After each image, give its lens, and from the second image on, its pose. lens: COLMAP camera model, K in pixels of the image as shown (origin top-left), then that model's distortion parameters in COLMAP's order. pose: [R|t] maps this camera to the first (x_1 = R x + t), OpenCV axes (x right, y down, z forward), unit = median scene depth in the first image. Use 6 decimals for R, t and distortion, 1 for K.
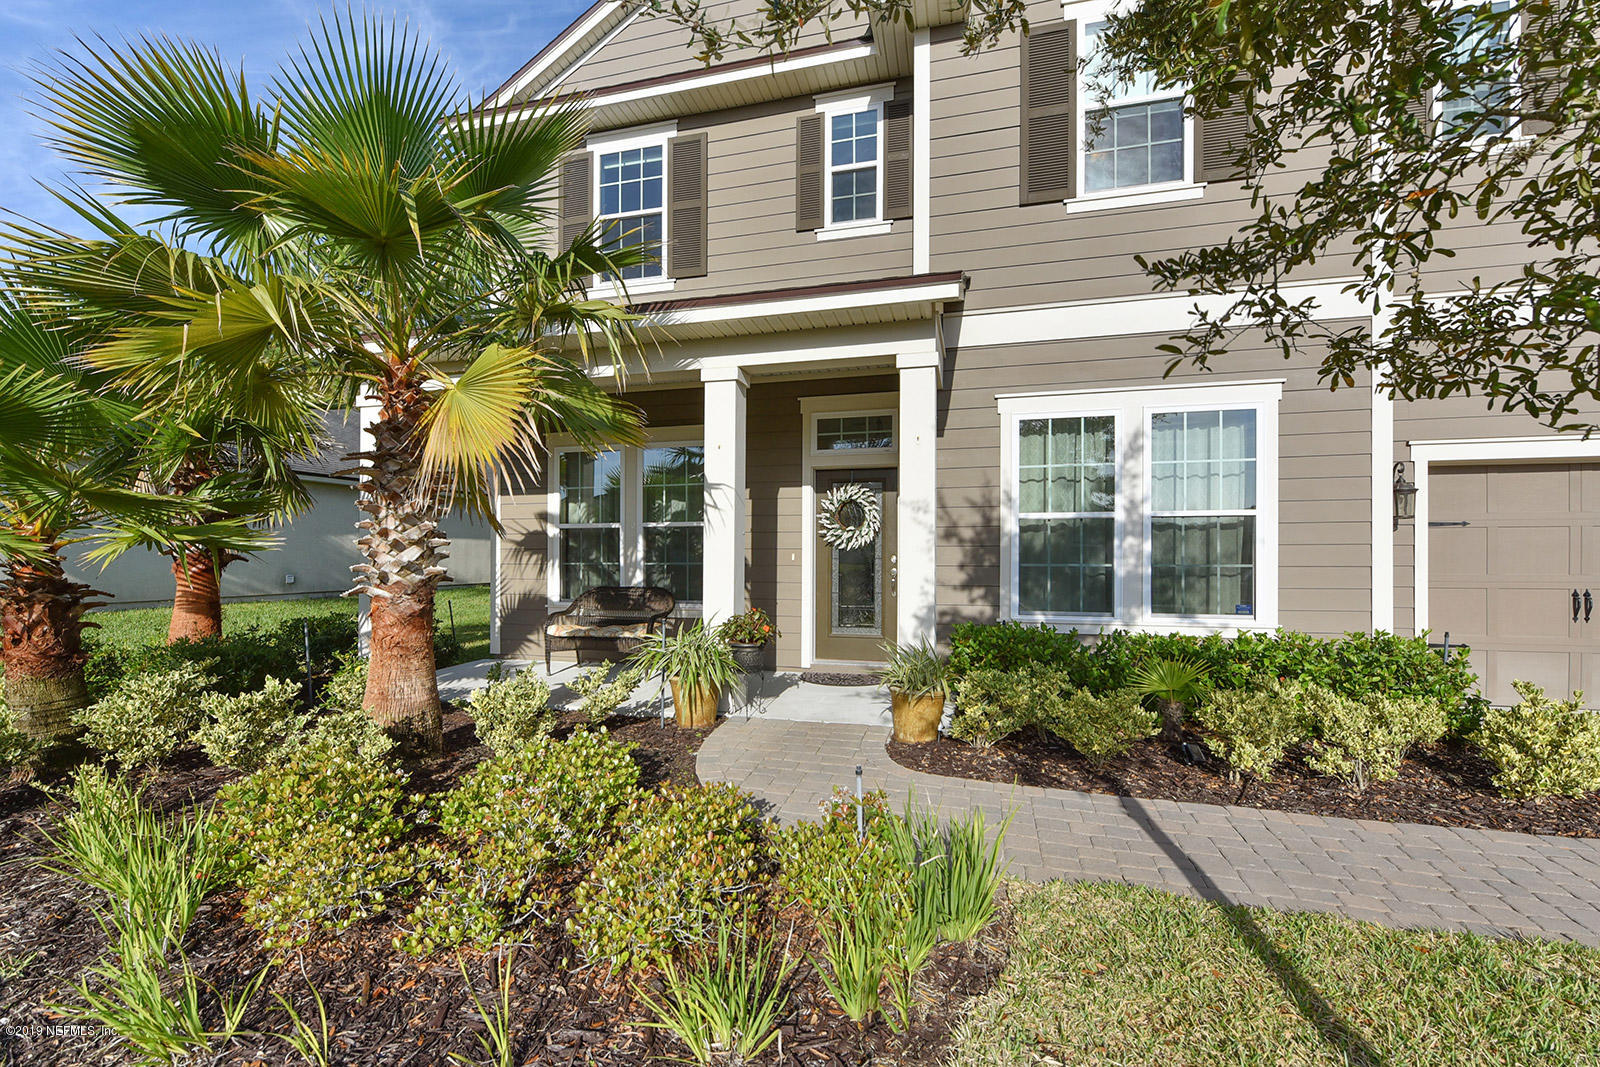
lens RADIAL K [[677.0, 0, 807.5], [0, 677.0, 557.0], [0, 0, 1]] dist [0.003154, 0.000093]
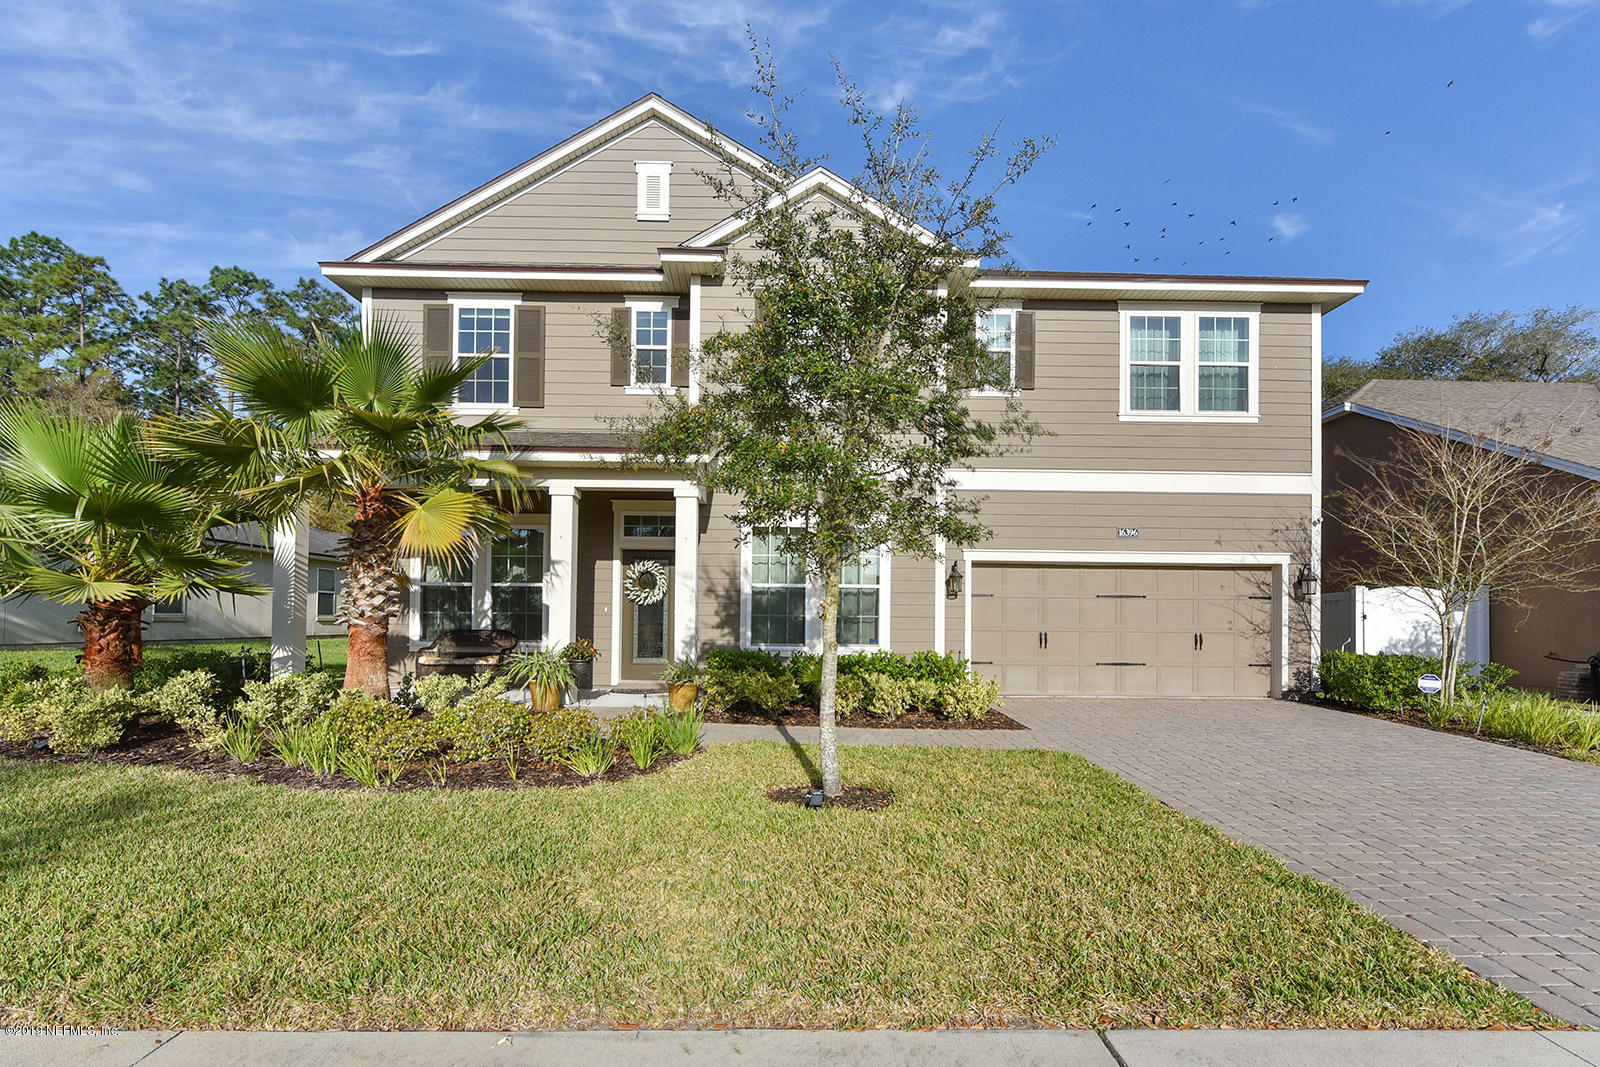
lens RADIAL K [[695.9, 0, 801.0], [0, 695.9, 622.1], [0, 0, 1]] dist [0.000829, -0.000104]
pose [[0.962927, 0.009581, 0.269591, -0.021871], [-0.010500, 0.999943, 0.001967, 0.021625], [-0.269556, -0.004724, 0.962973, -0.575701]]
